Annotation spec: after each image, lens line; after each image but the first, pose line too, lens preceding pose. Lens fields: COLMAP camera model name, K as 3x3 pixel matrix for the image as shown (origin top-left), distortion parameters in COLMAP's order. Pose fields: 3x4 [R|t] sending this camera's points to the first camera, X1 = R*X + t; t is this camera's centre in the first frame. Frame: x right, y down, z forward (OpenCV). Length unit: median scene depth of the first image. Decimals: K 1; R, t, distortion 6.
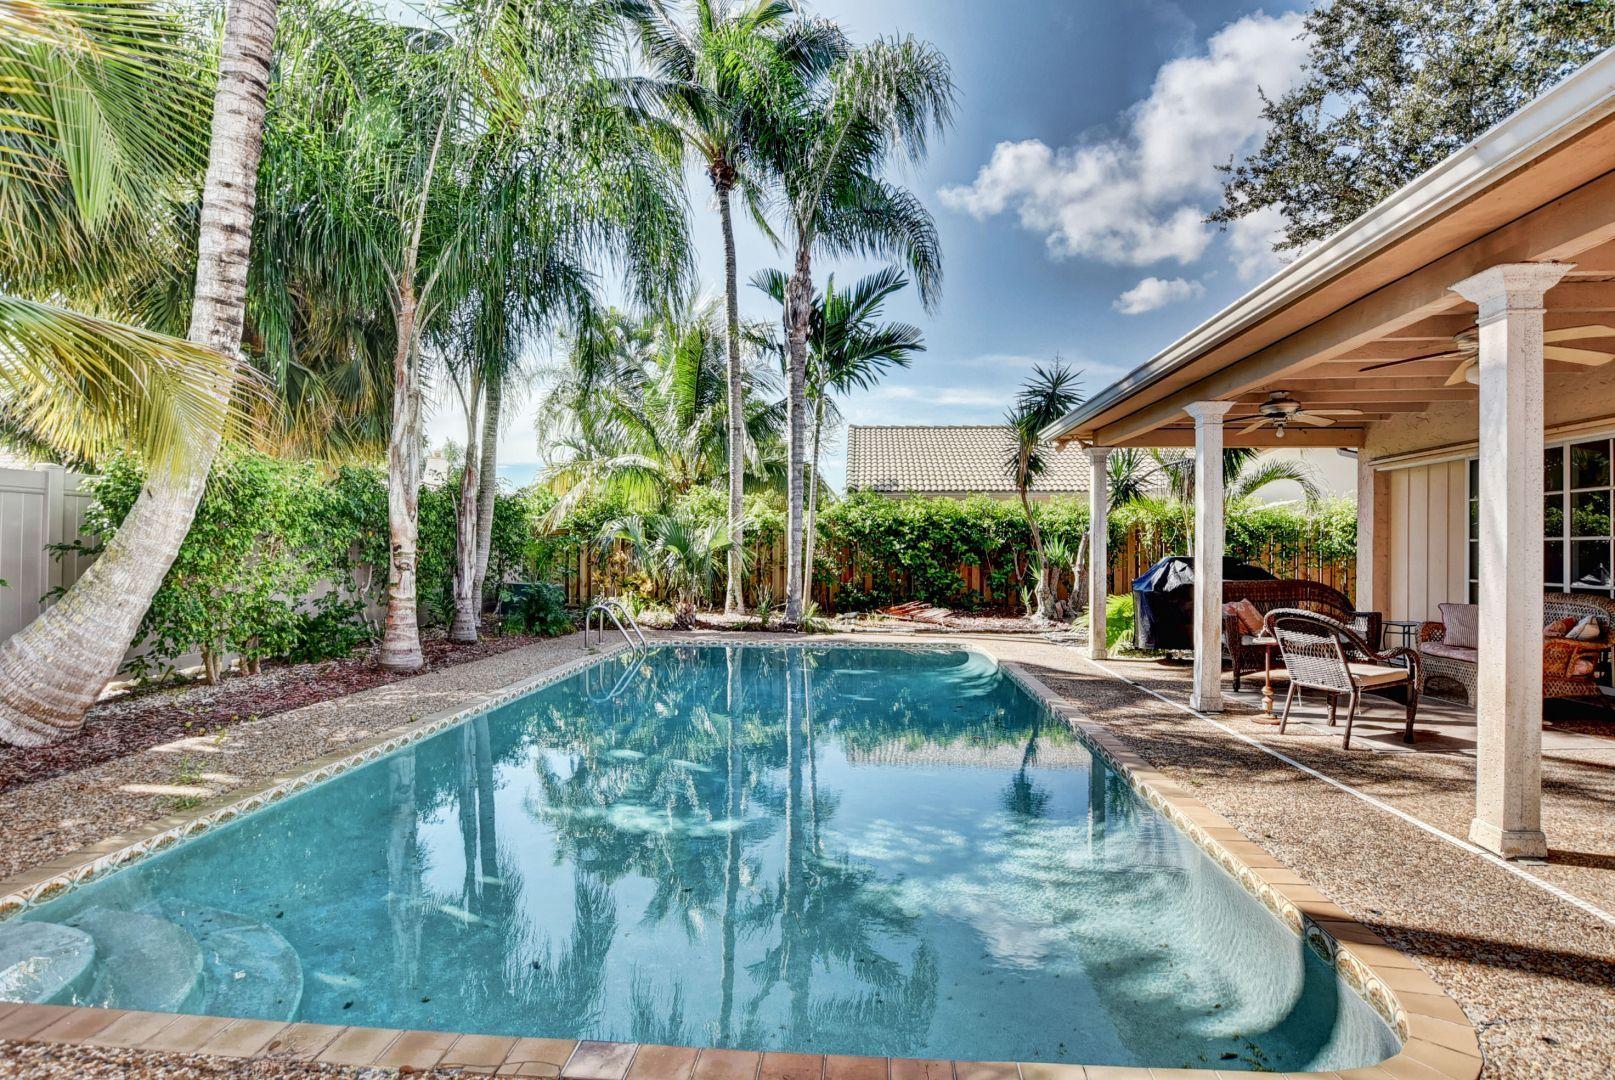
lens RADIAL K [[826.6, 0, 799.0], [0, 826.6, 548.1], [0, 0, 1]] dist [-0.018788, 0.002615]
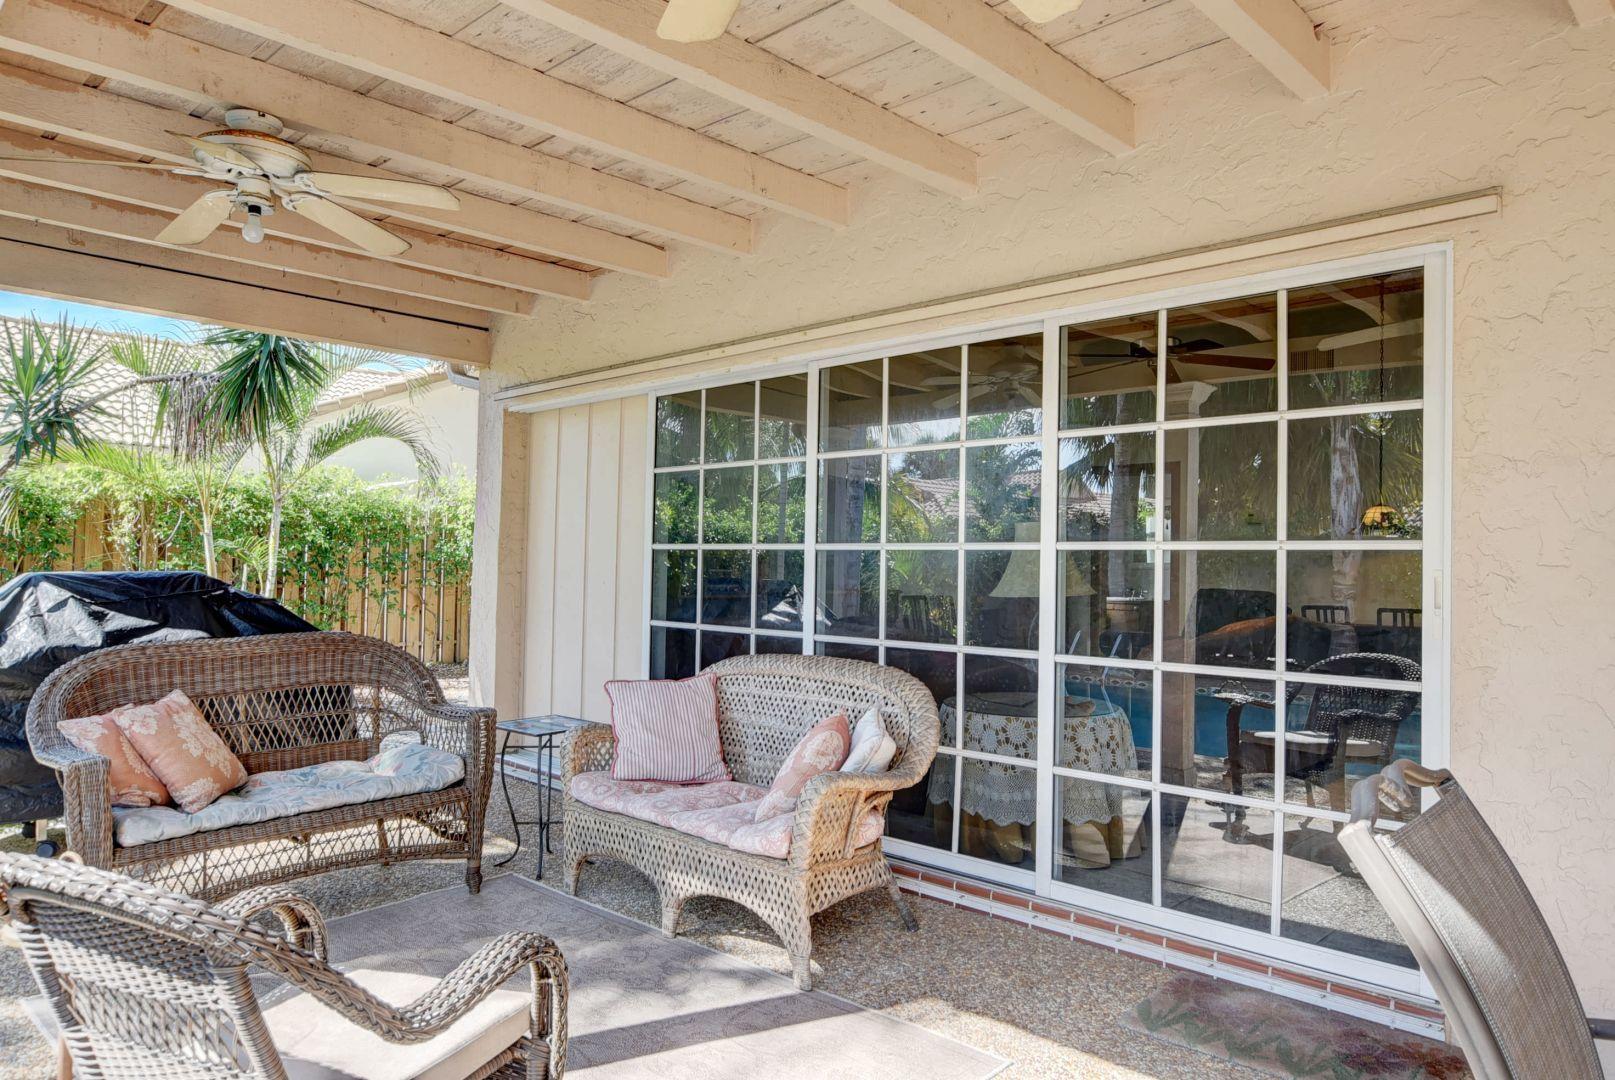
lens RADIAL K [[1068.1, 0, 811.9], [0, 1068.1, 546.3], [0, 0, 1]] dist [0.009191, 0.001527]
pose [[0.644515, 0.021581, 0.764287, 0.211717], [-0.017947, 0.999753, -0.013095, -0.001202], [-0.764381, -0.005277, 0.644743, 0.280084]]
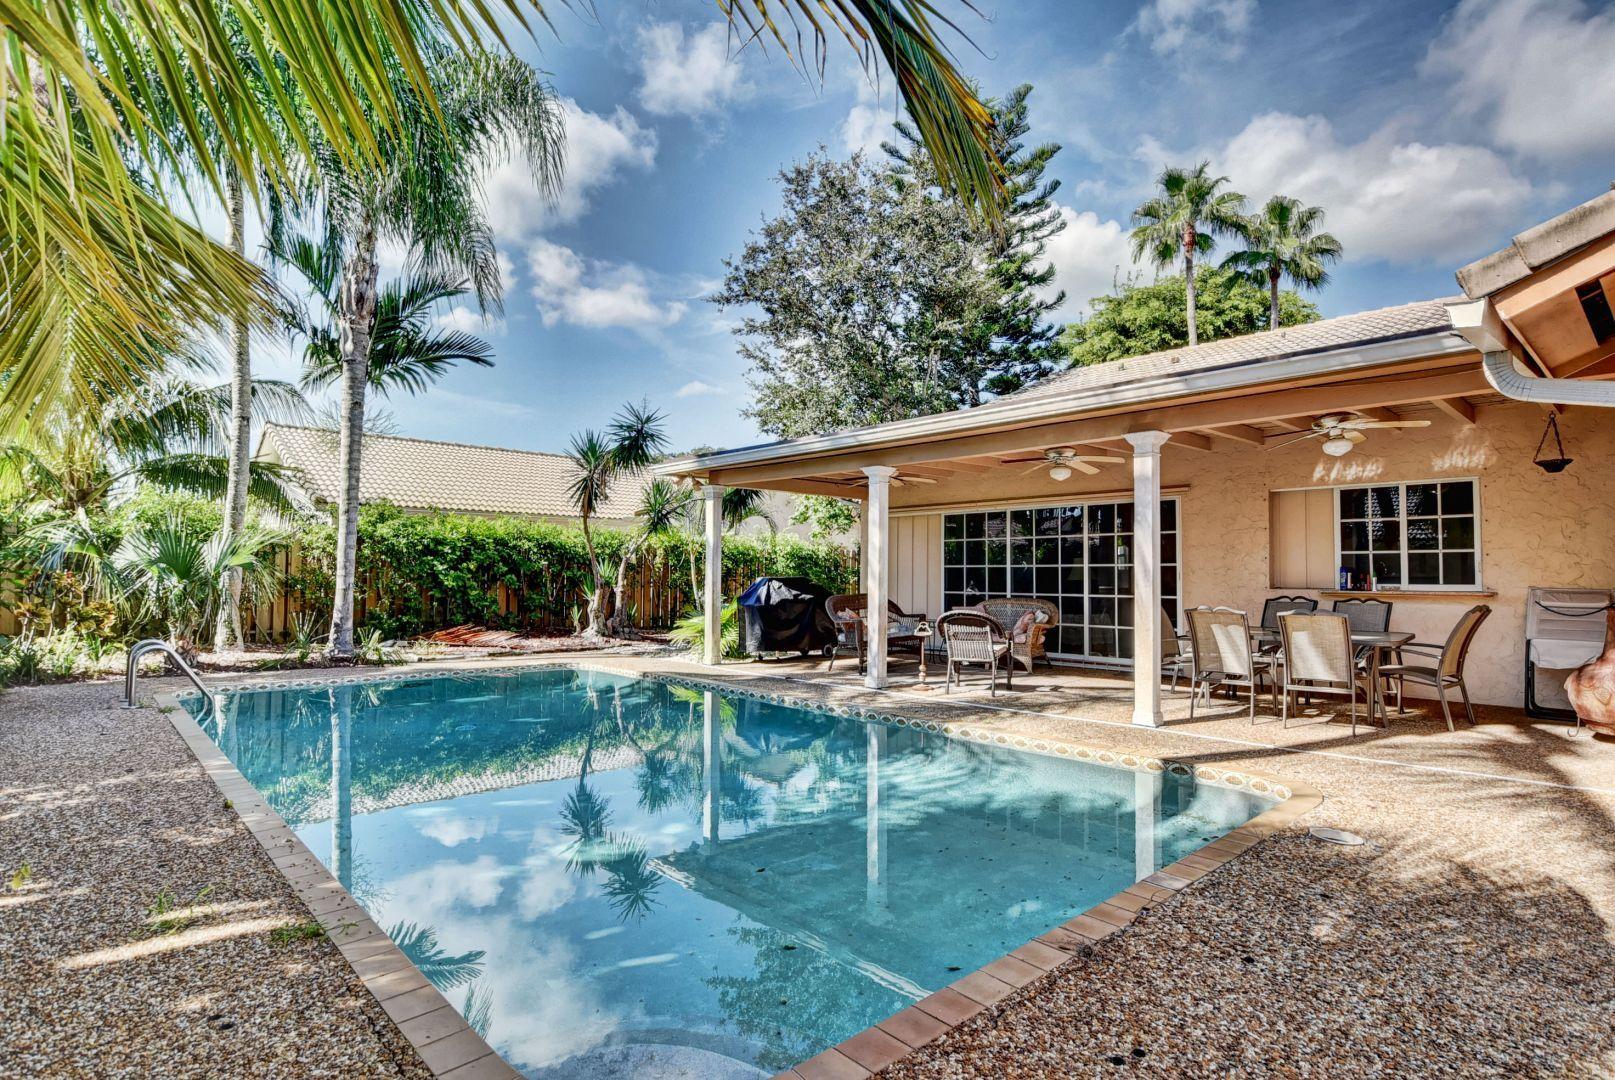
lens RADIAL K [[826.6, 0, 812.2], [0, 826.6, 550.8], [0, 0, 1]] dist [-0.018788, 0.002615]
pose [[0.685554, 0.020831, 0.727724, -0.291954], [-0.004269, 0.999688, -0.024595, 0.000483], [-0.728010, 0.013755, 0.685429, 0.061007]]
